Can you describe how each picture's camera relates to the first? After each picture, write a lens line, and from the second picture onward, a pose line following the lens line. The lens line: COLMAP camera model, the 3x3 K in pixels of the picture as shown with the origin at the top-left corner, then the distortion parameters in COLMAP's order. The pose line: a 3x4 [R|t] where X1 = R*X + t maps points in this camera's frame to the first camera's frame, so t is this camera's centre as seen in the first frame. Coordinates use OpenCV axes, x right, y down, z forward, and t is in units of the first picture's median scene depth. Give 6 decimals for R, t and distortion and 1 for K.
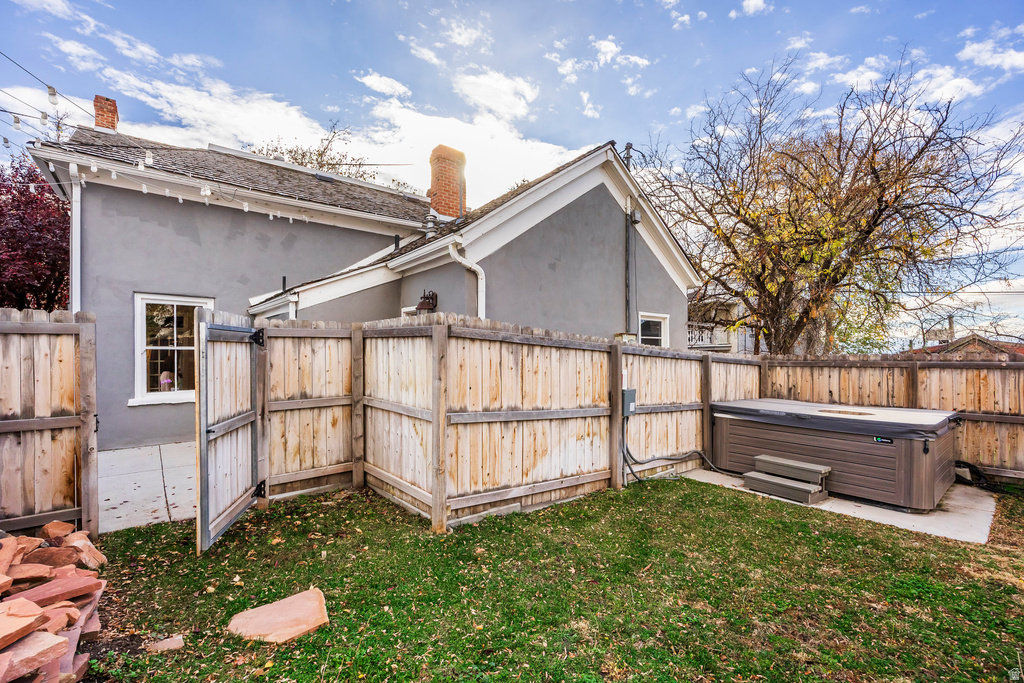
lens RADIAL K [[434.1, 0, 512.0], [0, 434.1, 341.5], [0, 0, 1]] dist [-0.011718, -0.000187]
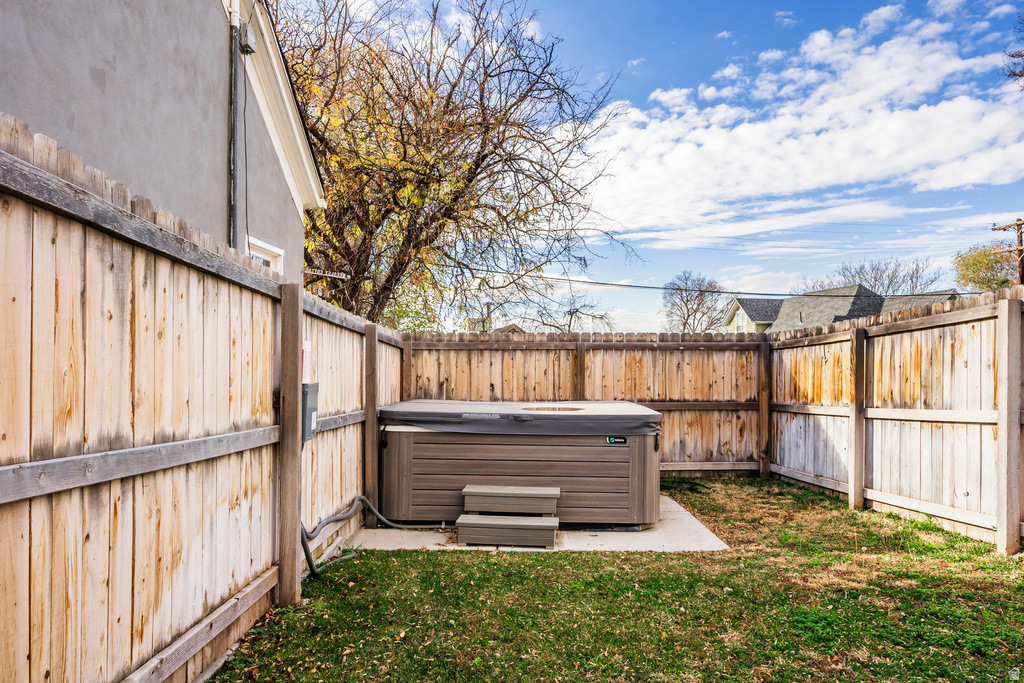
lens RADIAL K [[691.2, 0, 512.0], [0, 691.2, 341.5], [0, 0, 1]] dist [-0.005040, -0.001275]
pose [[0.629019, 0.015993, 0.777225, -0.173904], [-0.028850, 0.999580, 0.002781, 0.058731], [-0.776854, -0.024172, 0.629216, 0.377172]]
